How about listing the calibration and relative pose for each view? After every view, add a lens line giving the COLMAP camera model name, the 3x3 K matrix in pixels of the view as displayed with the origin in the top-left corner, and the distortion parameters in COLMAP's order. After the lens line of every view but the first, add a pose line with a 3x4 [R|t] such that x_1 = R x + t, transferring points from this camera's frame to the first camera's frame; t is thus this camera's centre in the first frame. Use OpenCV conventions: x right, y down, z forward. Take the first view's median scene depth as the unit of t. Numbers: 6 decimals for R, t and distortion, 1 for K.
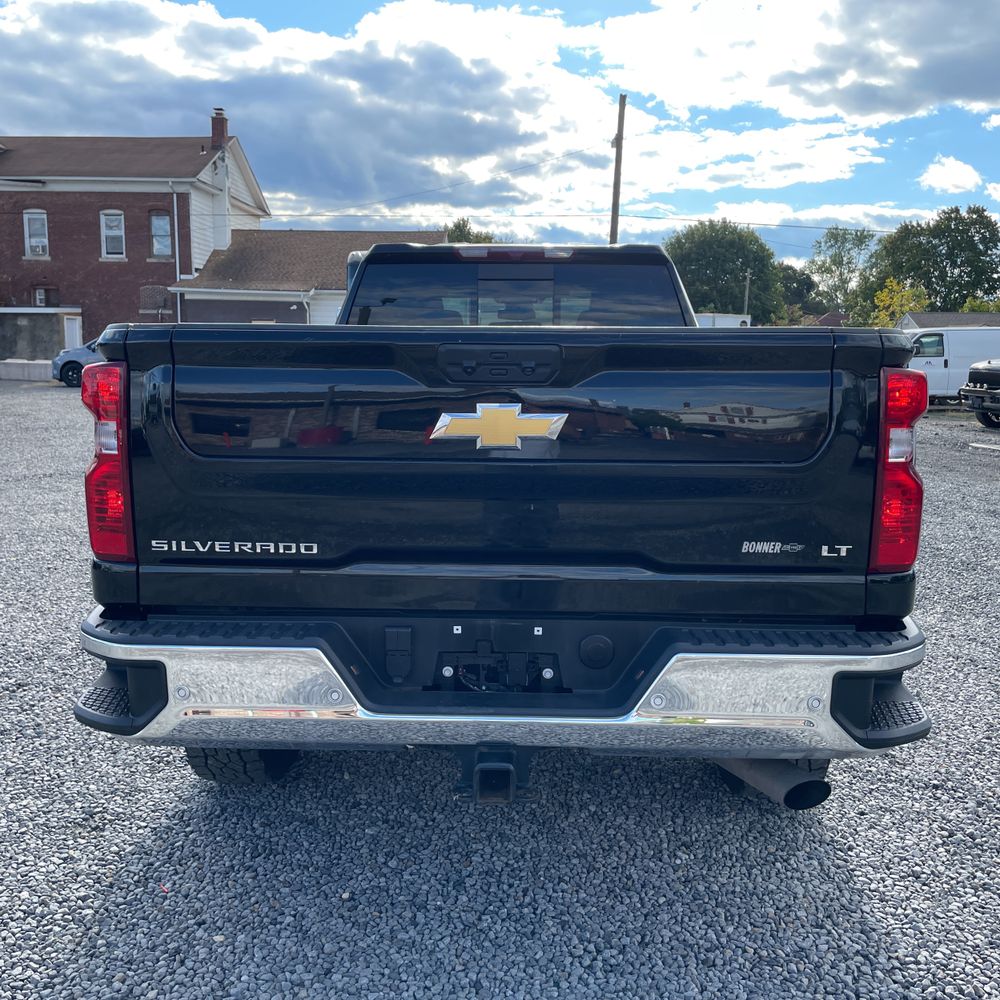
lens RADIAL K [[991.3, 0, 500.0], [0, 991.3, 500.0], [0, 0, 1]] dist [0.047295, -0.078917]
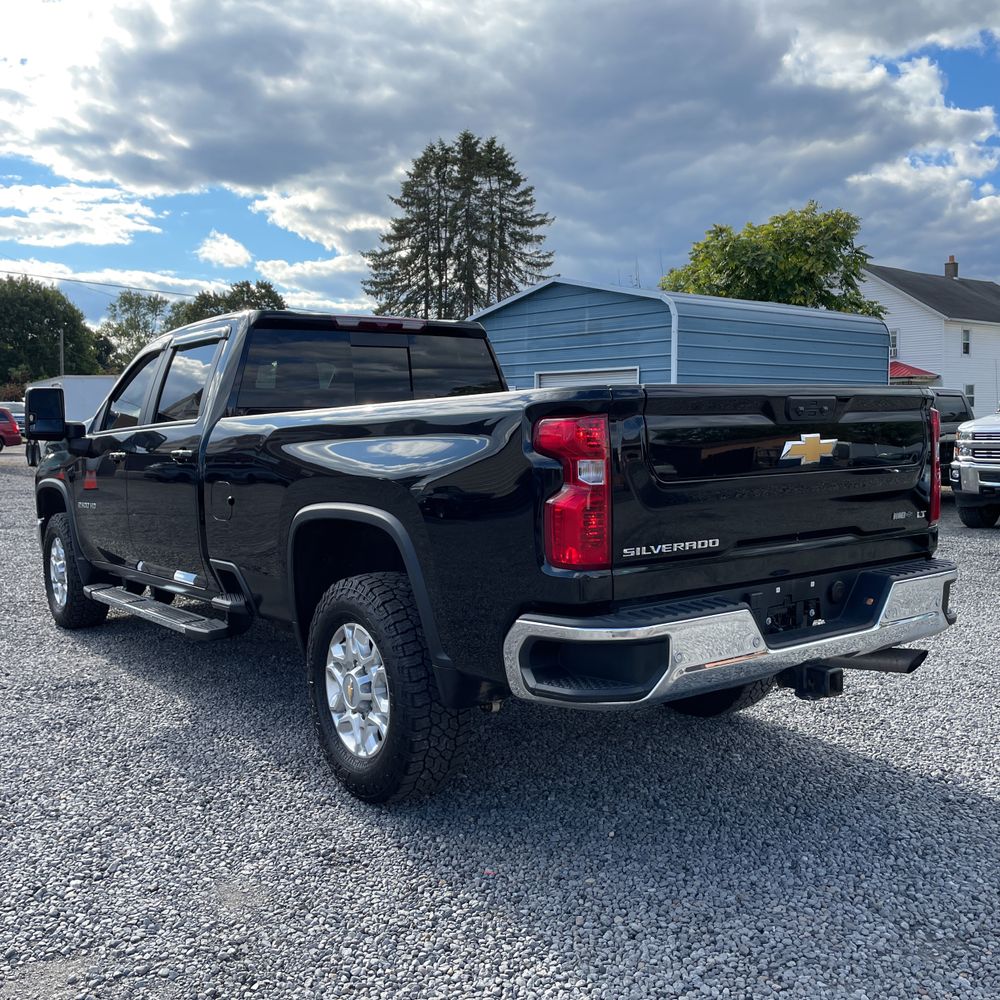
lens RADIAL K [[1011.2, 0, 459.6], [0, 1011.2, 495.5], [0, 0, 1]] dist [0.069332, -0.122903]
pose [[0.790067, -0.061771, 0.609901, -1.344940], [0.103470, 0.994073, -0.033356, -0.006942], [-0.604225, 0.089460, 0.791776, 0.078188]]
